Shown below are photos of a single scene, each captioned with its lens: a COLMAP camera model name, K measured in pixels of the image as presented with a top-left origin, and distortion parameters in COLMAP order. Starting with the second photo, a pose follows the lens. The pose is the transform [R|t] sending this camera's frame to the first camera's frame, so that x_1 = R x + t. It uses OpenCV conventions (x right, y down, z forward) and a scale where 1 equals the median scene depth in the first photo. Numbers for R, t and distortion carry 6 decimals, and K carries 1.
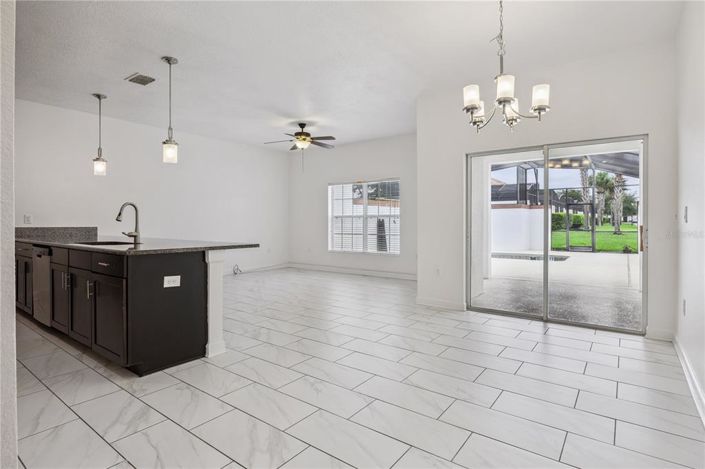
lens RADIAL K [[377.1, 0, 341.3], [0, 377.1, 219.8], [0, 0, 1]] dist [-0.000015, -0.000093]
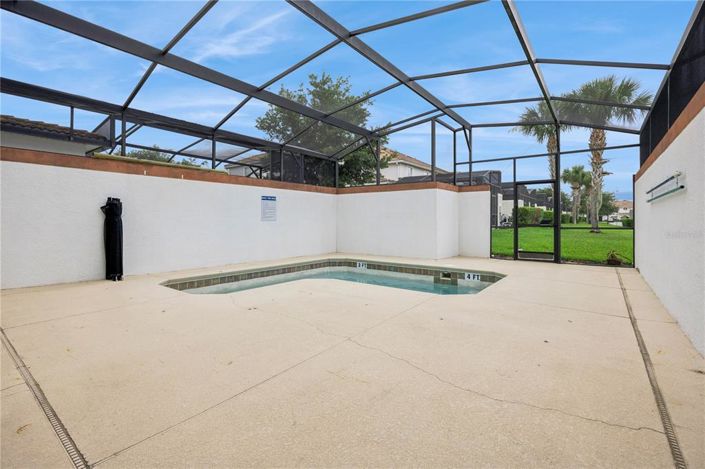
lens RADIAL K [[325.4, 0, 352.6], [0, 325.4, 228.9], [0, 0, 1]] dist [-0.000029, 0.000060]
pose [[0.999995, -0.001351, -0.002910, 0.224598], [0.001420, 0.999714, 0.023881, 0.012405], [0.002877, -0.023885, 0.999711, 0.314110]]
